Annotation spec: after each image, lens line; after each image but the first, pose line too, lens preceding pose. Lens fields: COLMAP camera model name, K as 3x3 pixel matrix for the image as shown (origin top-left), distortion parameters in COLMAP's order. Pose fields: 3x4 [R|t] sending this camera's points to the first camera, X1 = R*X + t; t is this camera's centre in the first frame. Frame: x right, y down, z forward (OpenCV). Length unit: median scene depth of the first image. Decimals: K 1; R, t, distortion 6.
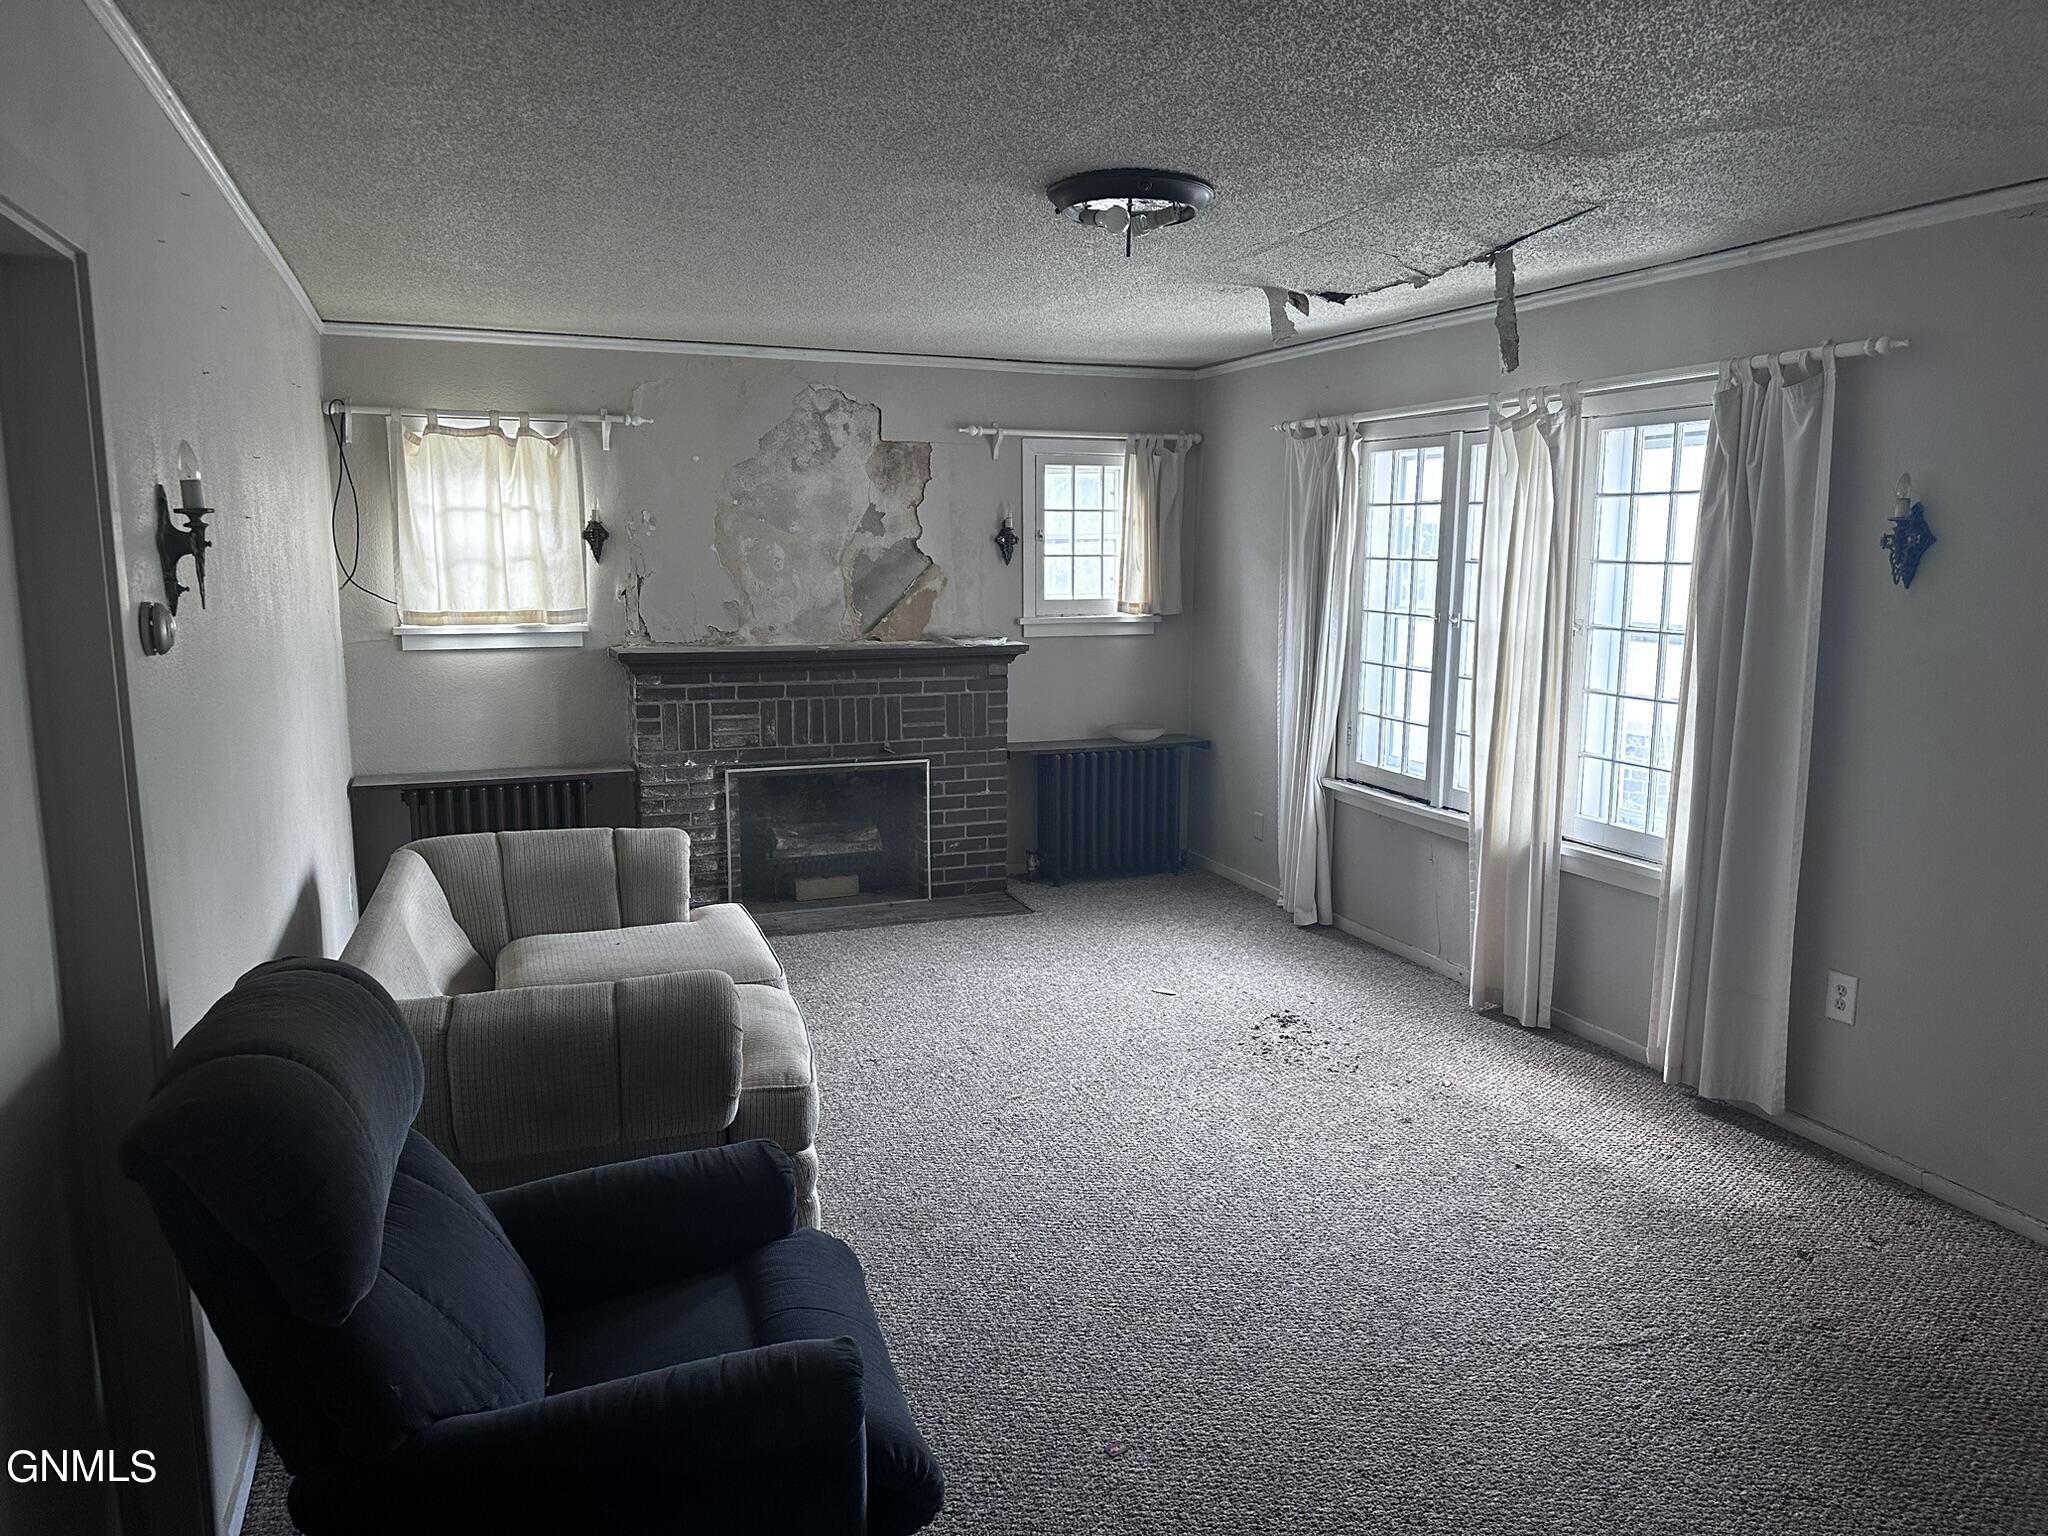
lens RADIAL K [[1441.7, 0, 1024.0], [0, 1441.7, 768.0], [0, 0, 1]] dist [0.071447, -0.001040]
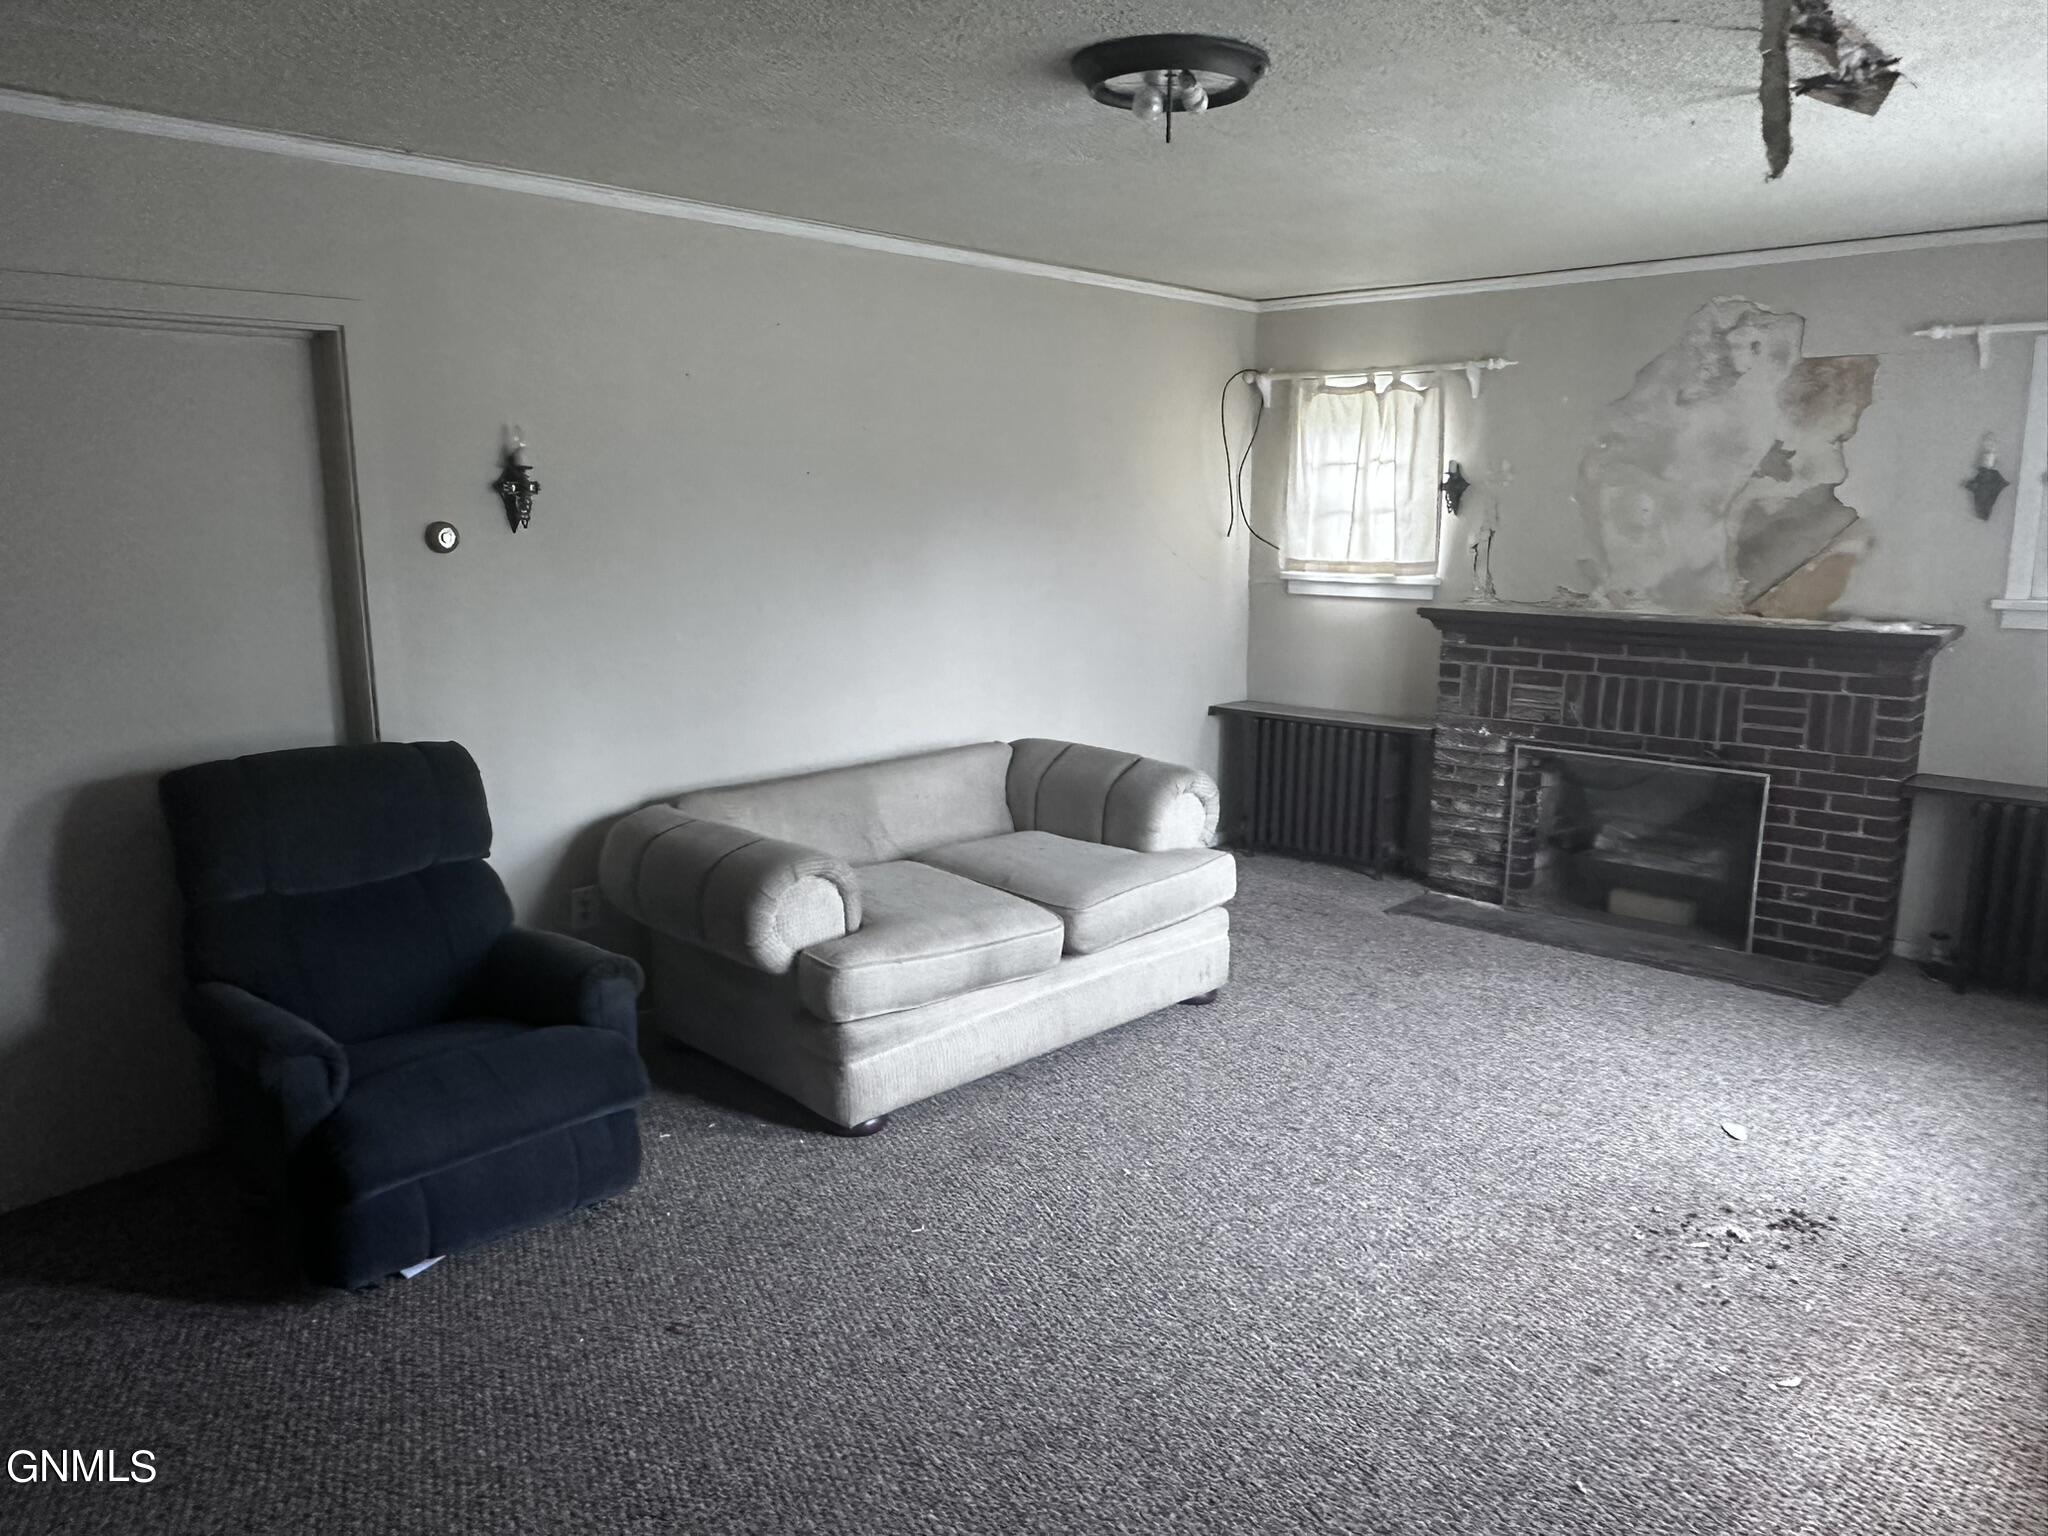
lens RADIAL K [[1453.1, 0, 1024.0], [0, 1453.1, 768.0], [0, 0, 1]] dist [-0.002064, -0.000444]
pose [[0.444789, 0.157872, -0.881612, 0.454324], [-0.140255, 0.984475, 0.105531, -0.036382], [0.884585, 0.076712, 0.460026, 0.308693]]
